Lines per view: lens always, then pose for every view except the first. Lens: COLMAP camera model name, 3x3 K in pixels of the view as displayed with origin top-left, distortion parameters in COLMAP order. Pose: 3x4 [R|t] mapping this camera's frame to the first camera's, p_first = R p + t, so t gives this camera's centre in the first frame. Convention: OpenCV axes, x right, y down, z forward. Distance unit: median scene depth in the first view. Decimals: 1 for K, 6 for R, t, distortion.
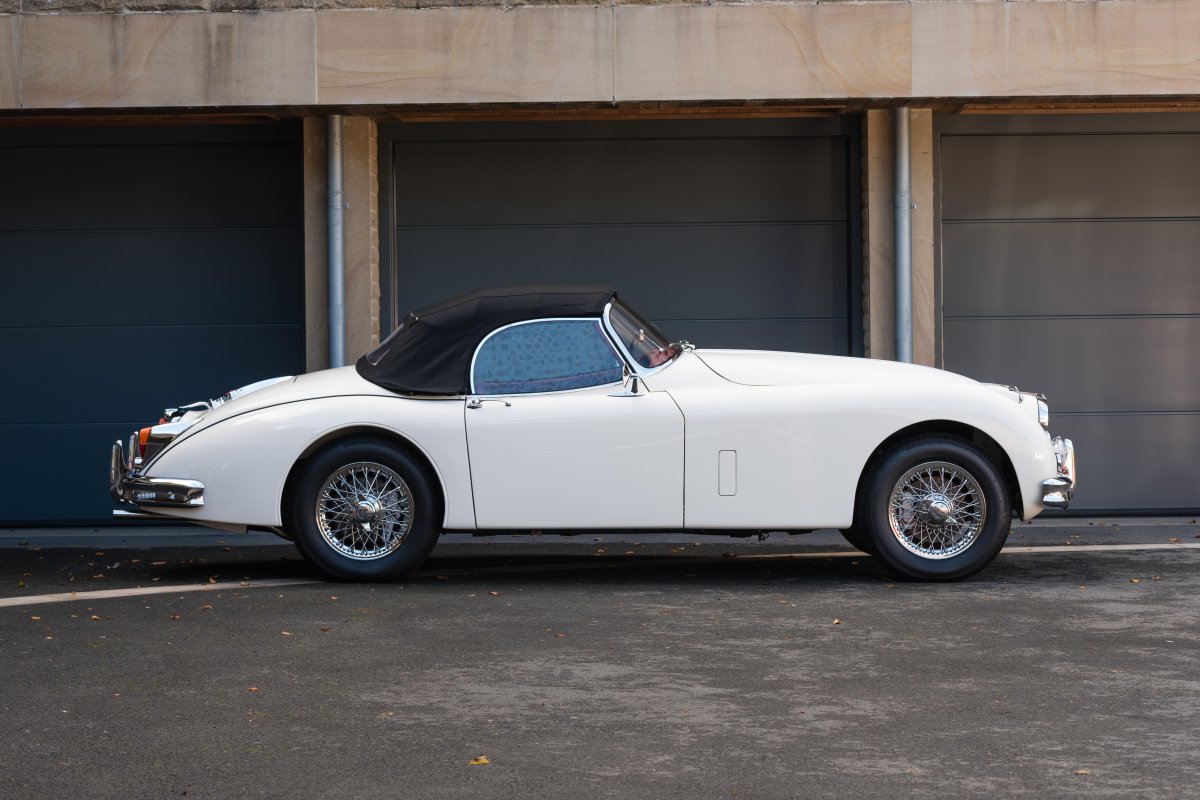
lens RADIAL K [[6222.0, 0, 595.7], [0, 6222.0, 405.0], [0, 0, 1]] dist [0.589636, 0.000000]
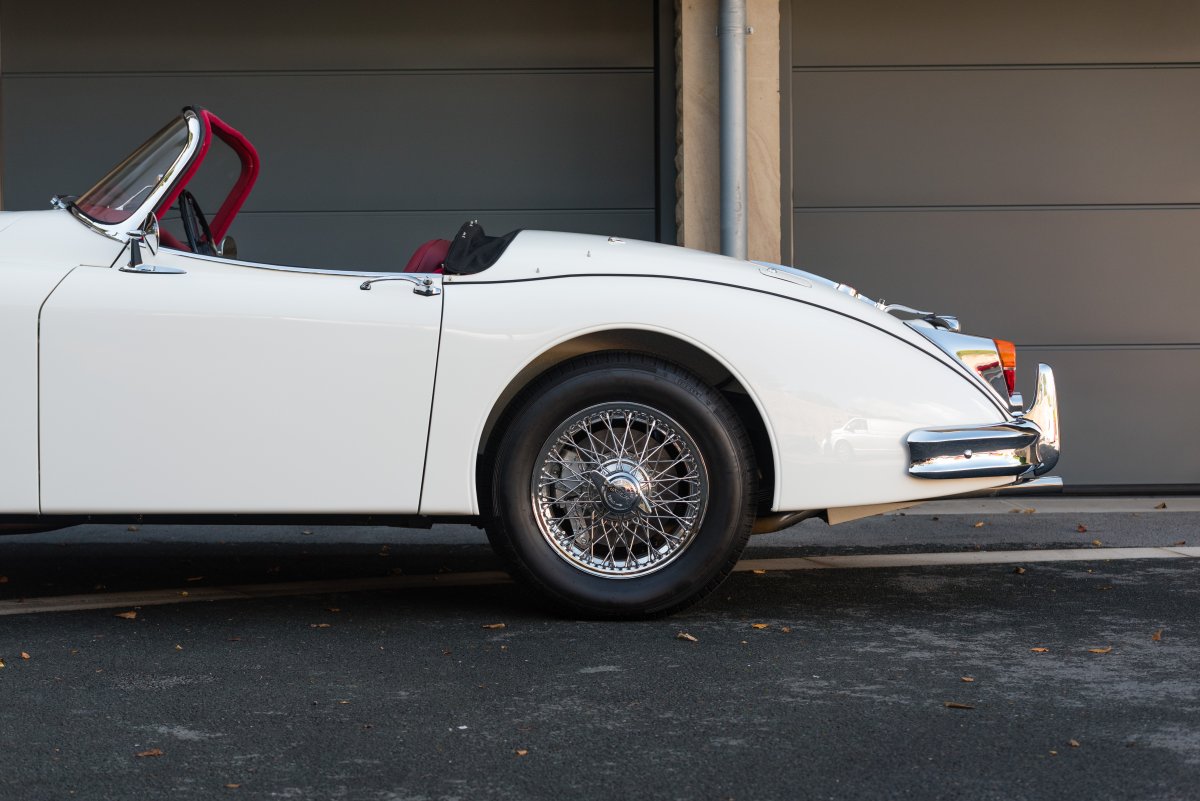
lens RADIAL K [[7899.9, 0, 593.3], [0, 7899.9, 403.8], [0, 0, 1]] dist [1.048247, 0.000000]
pose [[0.999613, 0.002202, 0.027728, 0.013140], [-0.002415, 0.999968, 0.007653, 0.001789], [-0.027711, -0.007717, 0.999586, 0.202127]]
